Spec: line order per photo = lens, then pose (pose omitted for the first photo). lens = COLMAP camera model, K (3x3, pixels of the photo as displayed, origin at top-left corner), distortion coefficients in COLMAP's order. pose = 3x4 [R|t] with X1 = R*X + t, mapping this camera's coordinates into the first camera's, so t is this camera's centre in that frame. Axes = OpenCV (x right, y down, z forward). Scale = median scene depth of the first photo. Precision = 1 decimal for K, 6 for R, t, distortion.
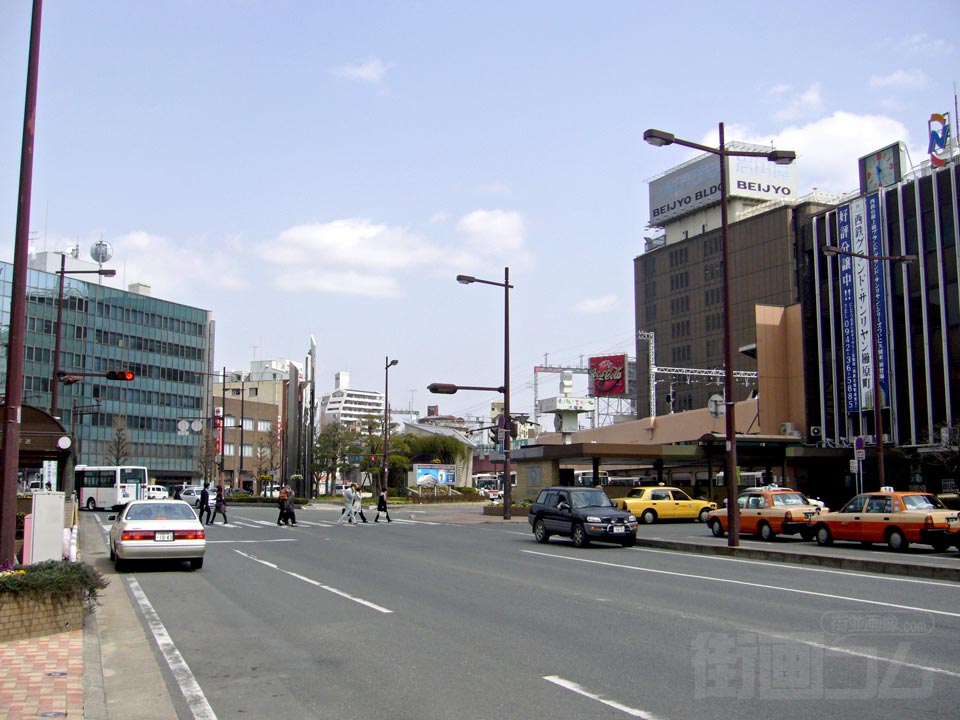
lens RADIAL K [[1037.6, 0, 481.3], [0, 1037.6, 358.5], [0, 0, 1]] dist [-0.079744, 0.000000]
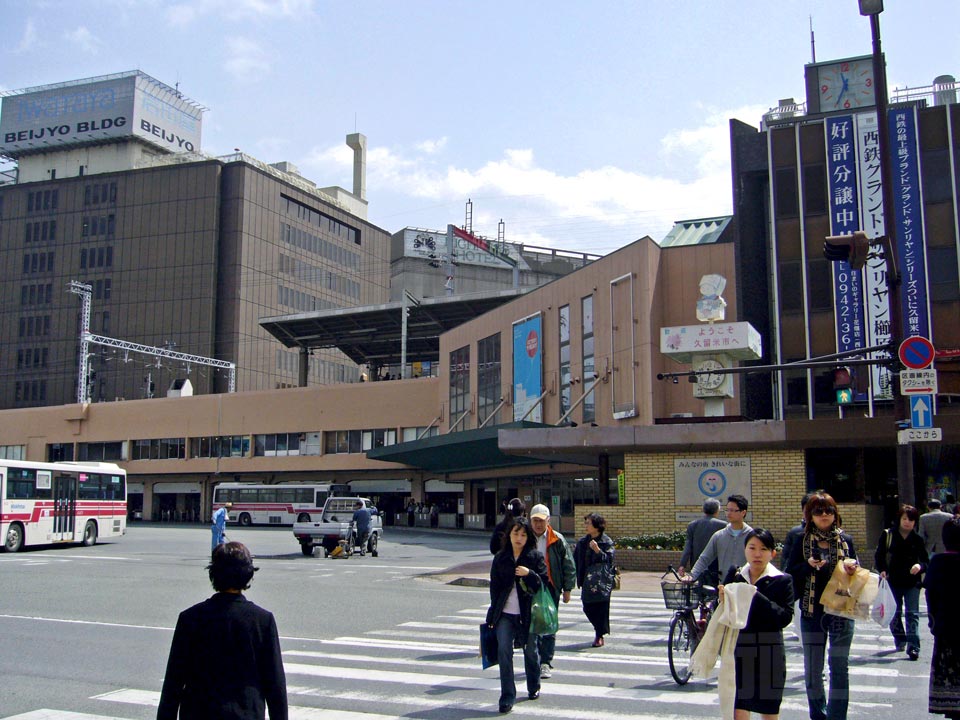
lens RADIAL K [[1037.6, 0, 479.9], [0, 1037.6, 362.2], [0, 0, 1]] dist [-0.079744, 0.000000]
pose [[0.690382, 0.099385, 0.716585, -0.119381], [-0.090849, 0.994588, -0.050415, 0.030700], [-0.717718, -0.030295, 0.695675, 0.251510]]
